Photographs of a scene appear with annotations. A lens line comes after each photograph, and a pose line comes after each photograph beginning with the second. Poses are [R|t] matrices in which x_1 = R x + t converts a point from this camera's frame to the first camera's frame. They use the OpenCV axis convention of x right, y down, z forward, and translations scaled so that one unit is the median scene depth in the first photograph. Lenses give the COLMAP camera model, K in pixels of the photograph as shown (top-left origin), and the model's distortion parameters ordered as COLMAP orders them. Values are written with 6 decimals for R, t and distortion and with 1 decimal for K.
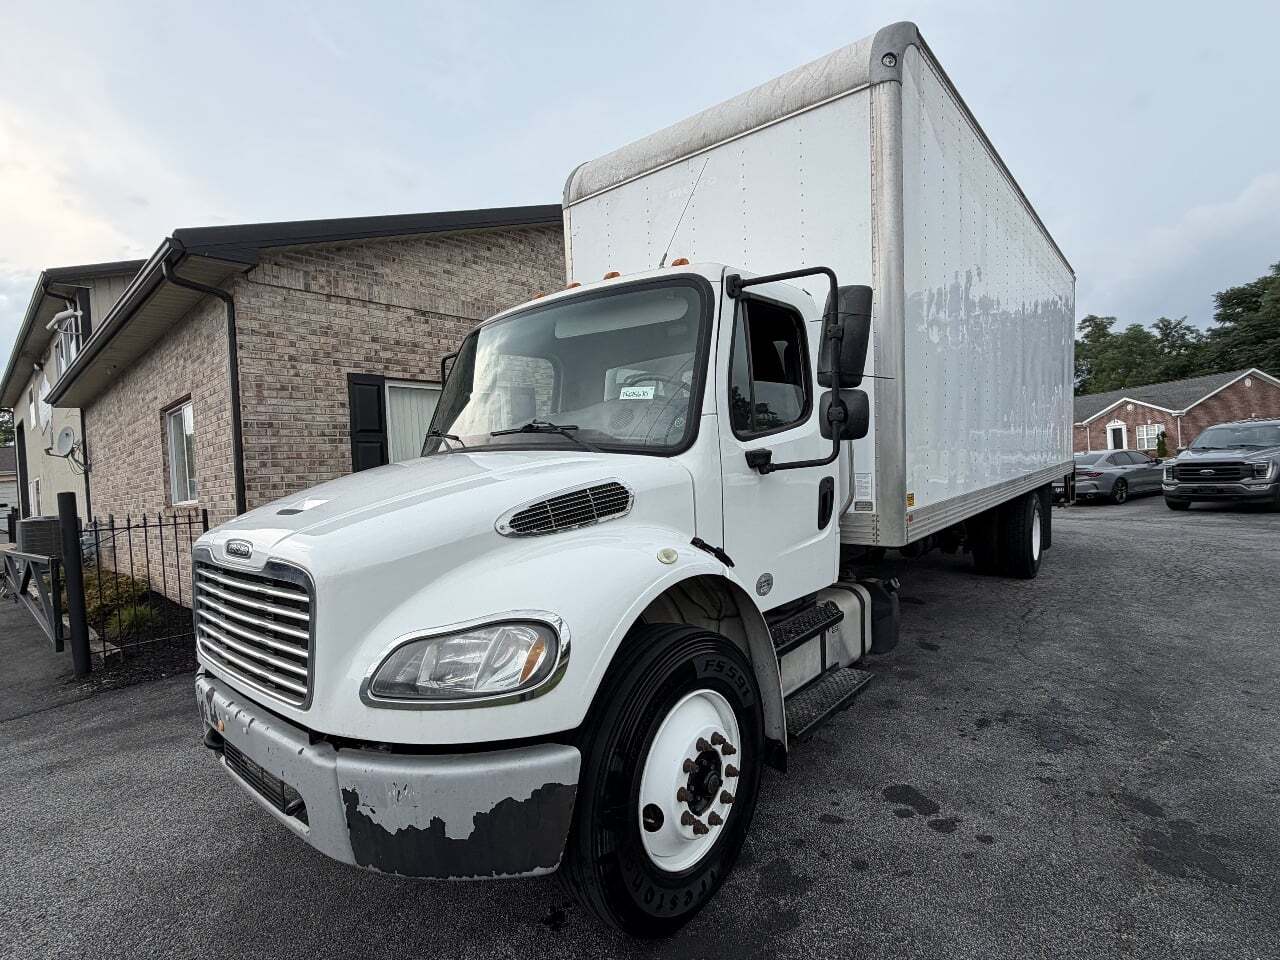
lens RADIAL K [[637.4, 0, 605.7], [0, 637.4, 482.6], [0, 0, 1]] dist [-0.029804, -0.000027]
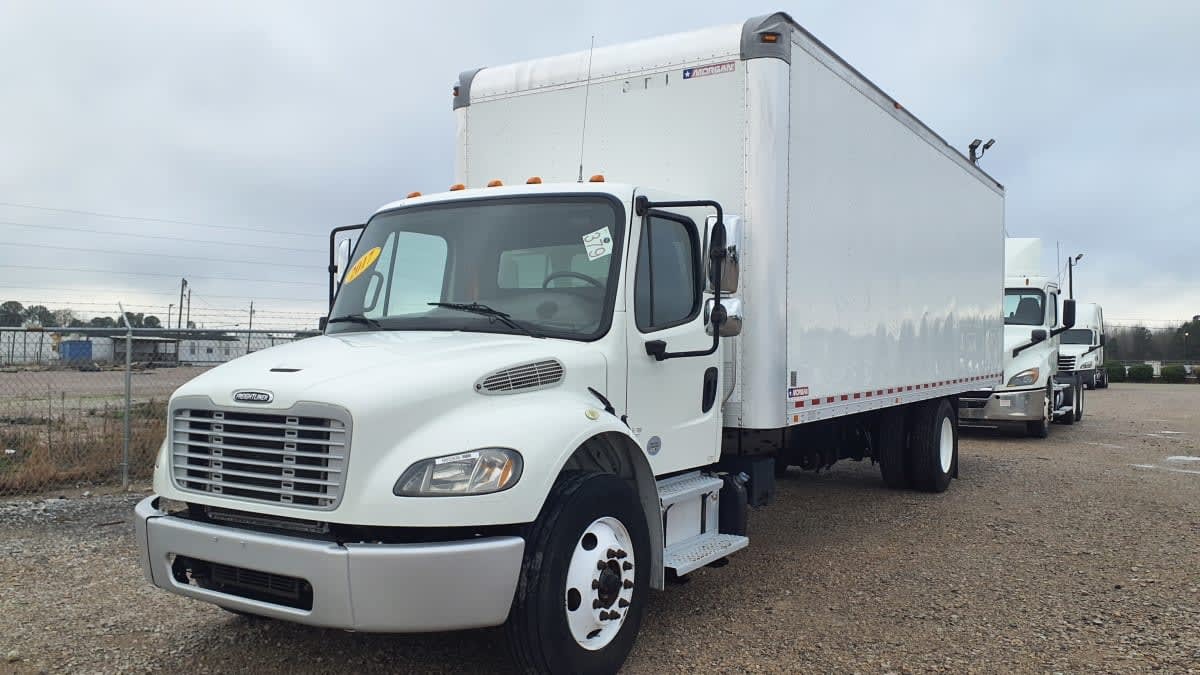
lens RADIAL K [[954.3, 0, 600.0], [0, 954.3, 337.5], [0, 0, 1]] dist [0.003998, -0.000112]
pose [[0.979756, 0.054172, 0.192725, -0.260312], [-0.044166, 0.997462, -0.055844, 0.058838], [-0.195261, 0.046202, 0.979663, -0.926222]]
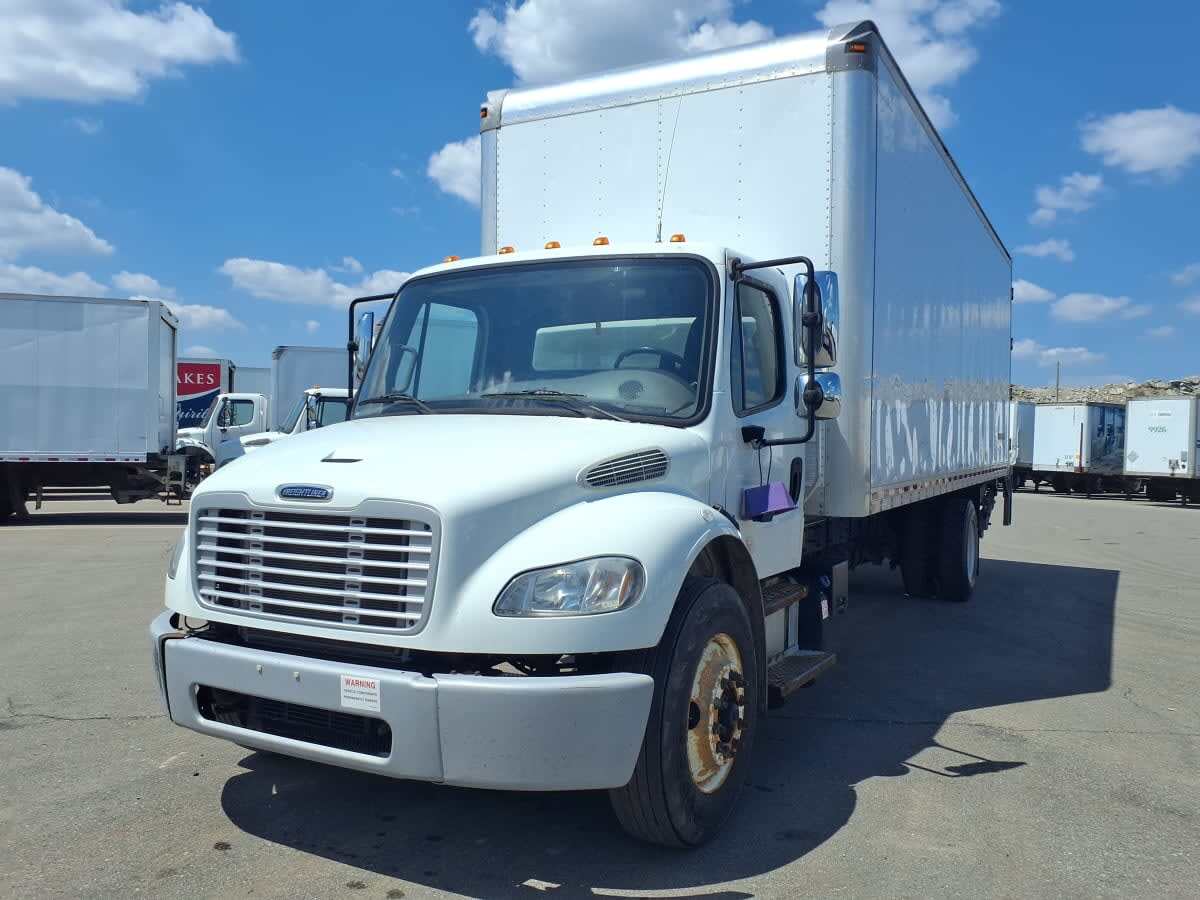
lens RADIAL K [[950.7, 0, 595.5], [0, 950.7, 441.0], [0, 0, 1]] dist [-0.008612, -0.000081]
pose [[0.969867, 0.049527, 0.238549, -0.461179], [-0.038981, 0.998051, -0.048725, 0.072918], [-0.240497, 0.037958, 0.969907, -0.554780]]
